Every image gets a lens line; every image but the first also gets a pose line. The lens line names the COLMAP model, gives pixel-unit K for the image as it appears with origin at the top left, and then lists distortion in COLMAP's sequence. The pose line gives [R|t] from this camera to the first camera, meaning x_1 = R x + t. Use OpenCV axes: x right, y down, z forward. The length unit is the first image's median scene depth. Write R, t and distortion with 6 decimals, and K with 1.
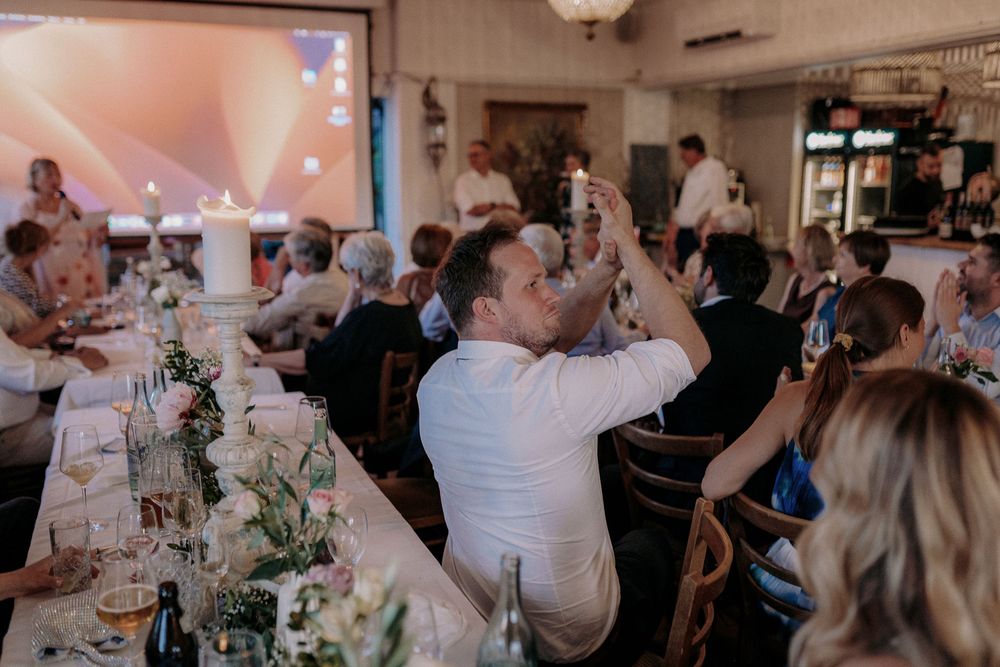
lens RADIAL K [[995.3, 0, 500.8], [0, 995.3, 332.9], [0, 0, 1]] dist [0.013303, 0.000000]
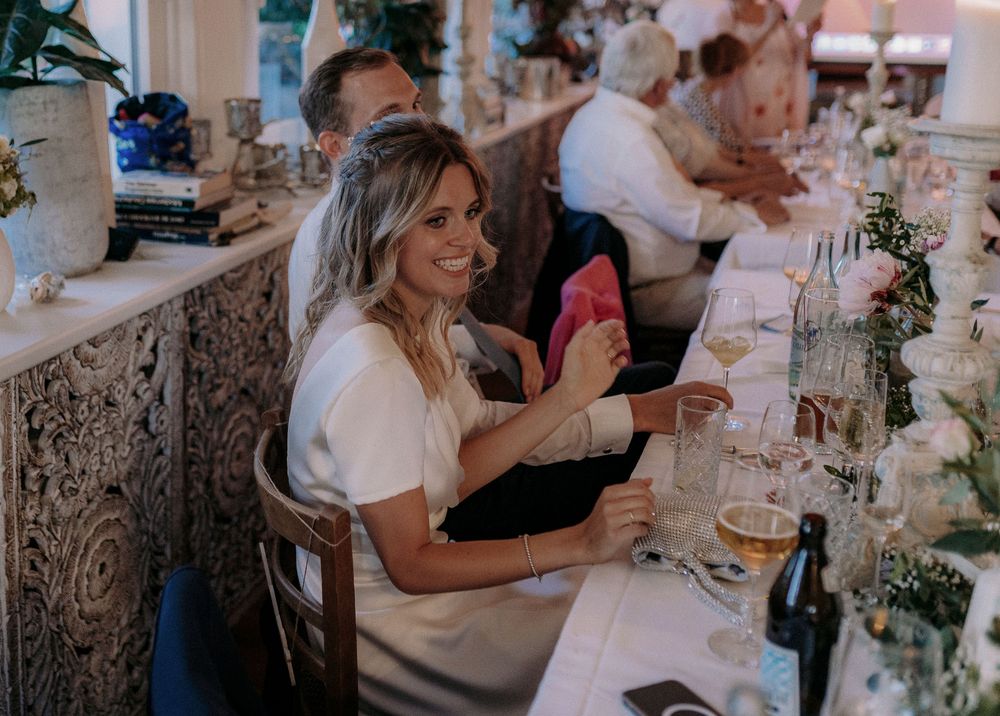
lens RADIAL K [[877.3, 0, 500.2], [0, 877.3, 356.9], [0, 0, 1]] dist [0.001316, -0.007731]
pose [[0.739920, 0.165077, -0.652125, -0.103136], [-0.130142, 0.986236, 0.101990, 0.097552], [0.659986, 0.009404, 0.751219, 0.355986]]
